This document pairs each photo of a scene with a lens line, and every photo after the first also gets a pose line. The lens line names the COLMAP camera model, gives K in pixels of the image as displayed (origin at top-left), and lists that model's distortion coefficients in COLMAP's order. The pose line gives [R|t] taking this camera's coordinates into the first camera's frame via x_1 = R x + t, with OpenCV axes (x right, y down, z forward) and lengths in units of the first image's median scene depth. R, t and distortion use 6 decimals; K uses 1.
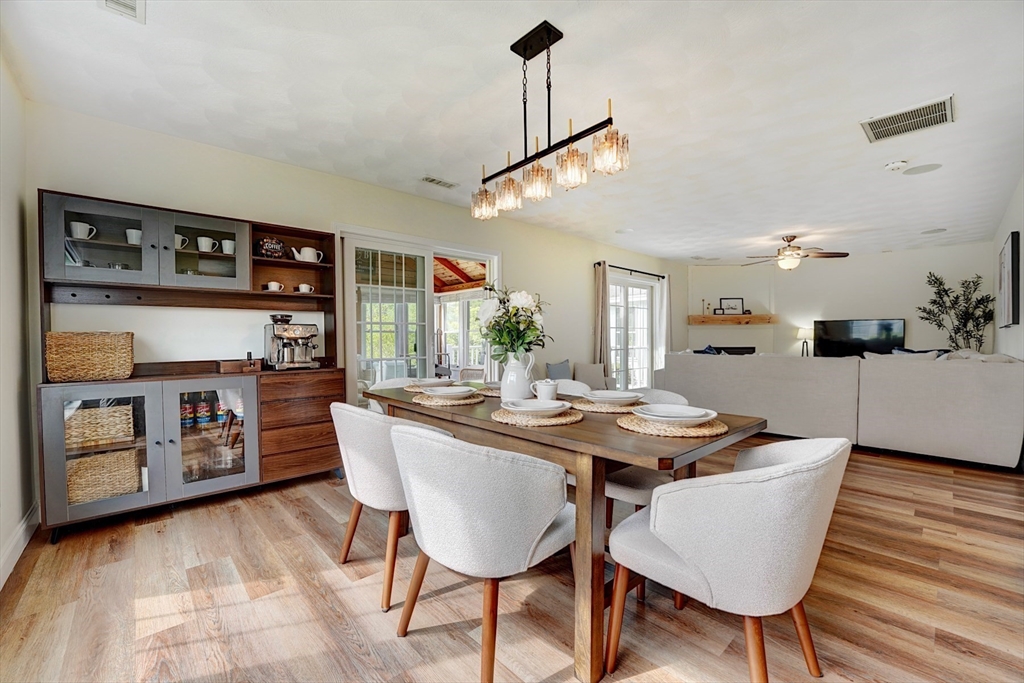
lens RADIAL K [[416.0, 0, 507.3], [0, 416.0, 351.3], [0, 0, 1]] dist [-0.029805, 0.003360]
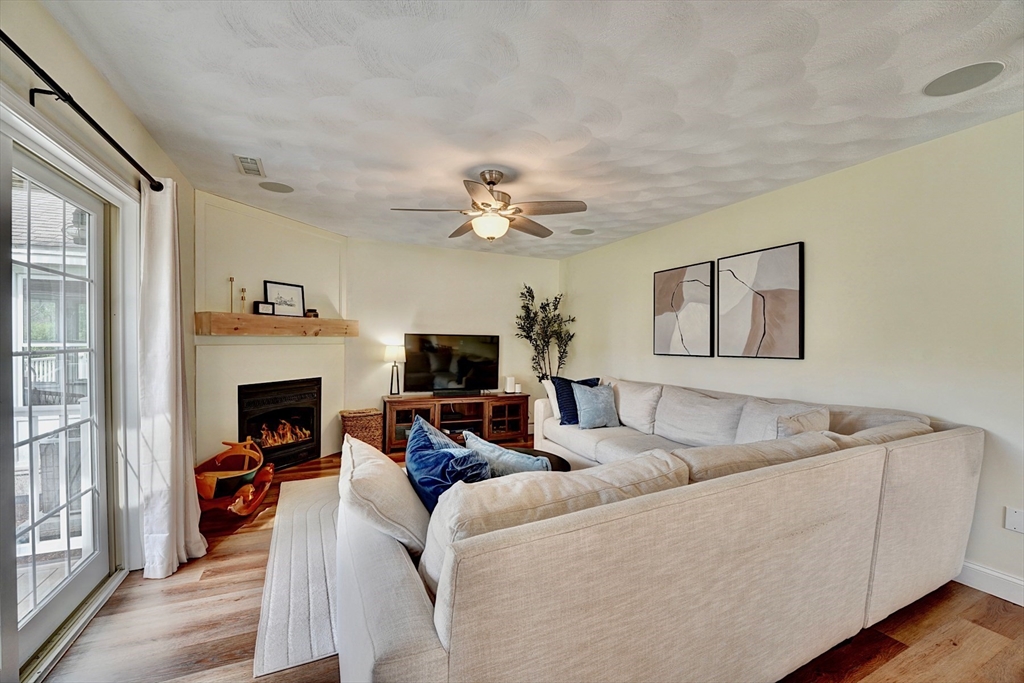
lens RADIAL K [[416.0, 0, 504.7], [0, 416.0, 343.3], [0, 0, 1]] dist [-0.029805, 0.003360]
pose [[0.296783, 0.000878, 0.954945, 0.363956], [0.019632, 0.999783, -0.007020, -0.118270], [-0.954743, 0.020831, 0.296701, 1.499875]]
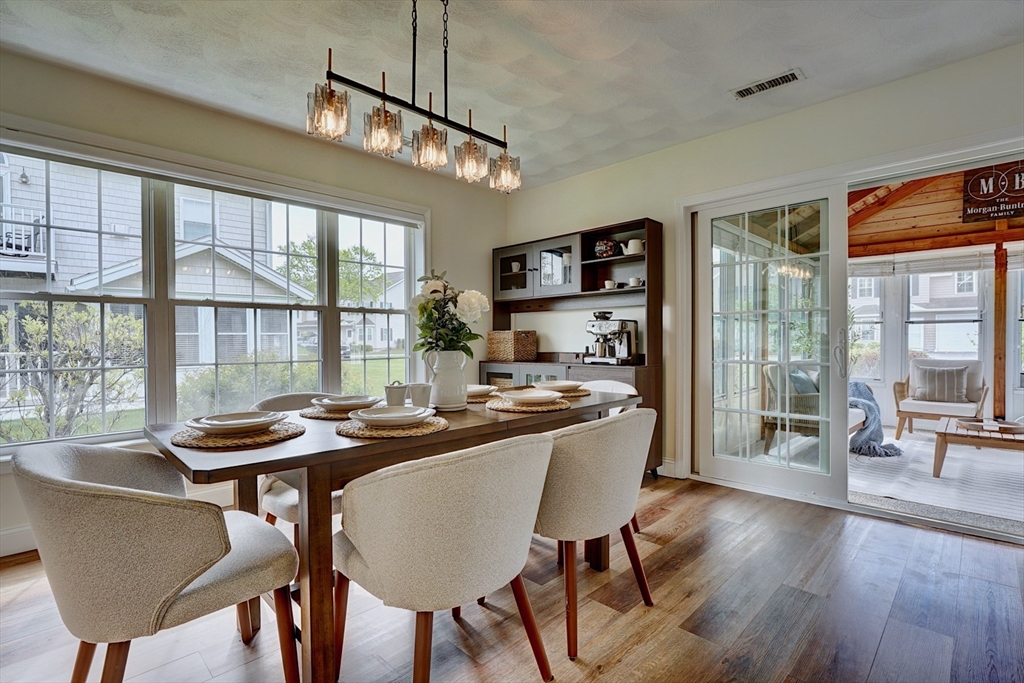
lens RADIAL K [[479.7, 0, 510.4], [0, 479.7, 347.0], [0, 0, 1]] dist [-0.016235, 0.001214]
pose [[0.045968, 0.022431, -0.998691, 0.637984], [-0.025673, 0.999444, 0.021267, -0.017730], [0.998613, 0.024662, 0.046518, 0.679009]]
